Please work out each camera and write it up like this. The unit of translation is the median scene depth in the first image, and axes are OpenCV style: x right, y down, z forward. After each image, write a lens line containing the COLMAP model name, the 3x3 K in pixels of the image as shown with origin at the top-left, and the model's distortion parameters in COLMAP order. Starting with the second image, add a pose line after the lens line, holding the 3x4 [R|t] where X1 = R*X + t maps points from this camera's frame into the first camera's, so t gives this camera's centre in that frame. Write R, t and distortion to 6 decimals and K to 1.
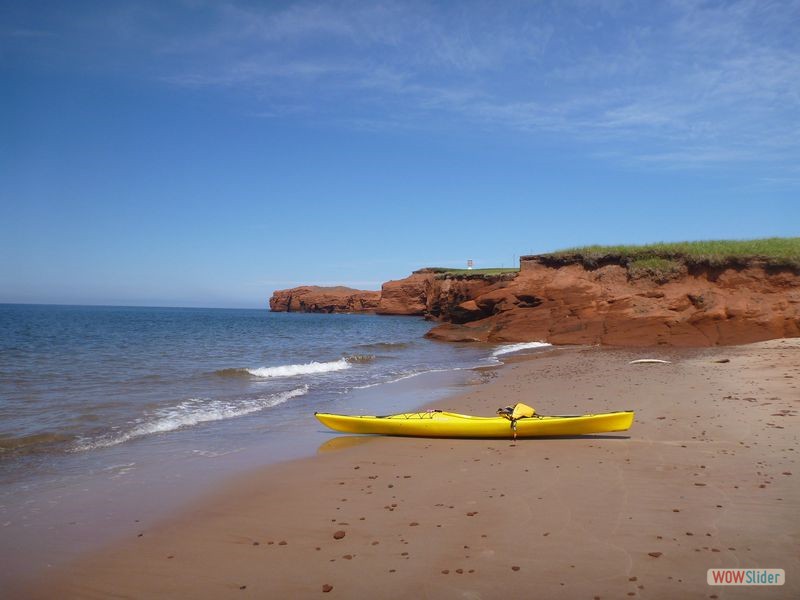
lens RADIAL K [[600.9, 0, 399.9], [0, 600.9, 300.7], [0, 0, 1]] dist [-0.030787, -0.000053]
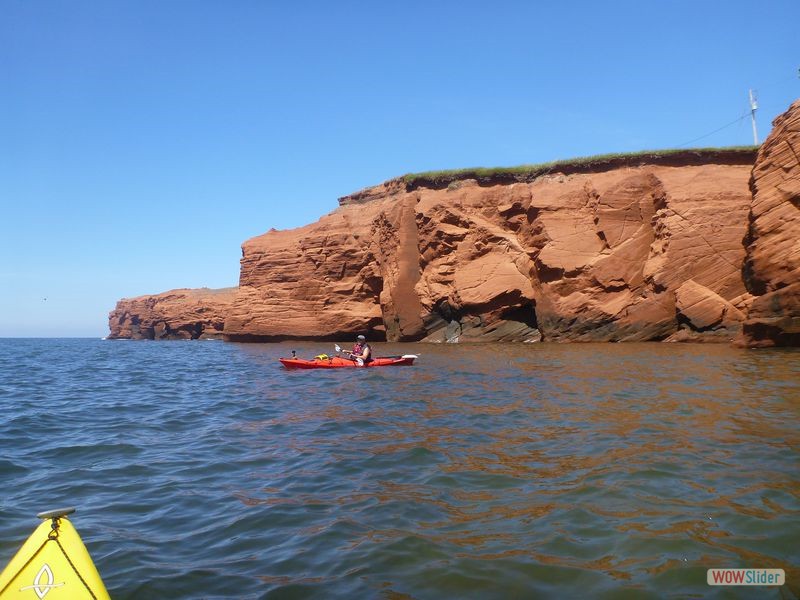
lens RADIAL K [[600.9, 0, 400.2], [0, 600.9, 300.2], [0, 0, 1]] dist [-0.030787, -0.000053]
pose [[0.999622, -0.026646, 0.006814, 0.049431], [0.026893, 0.998870, -0.039186, 0.016923], [-0.005762, 0.039355, 0.999209, 0.701112]]
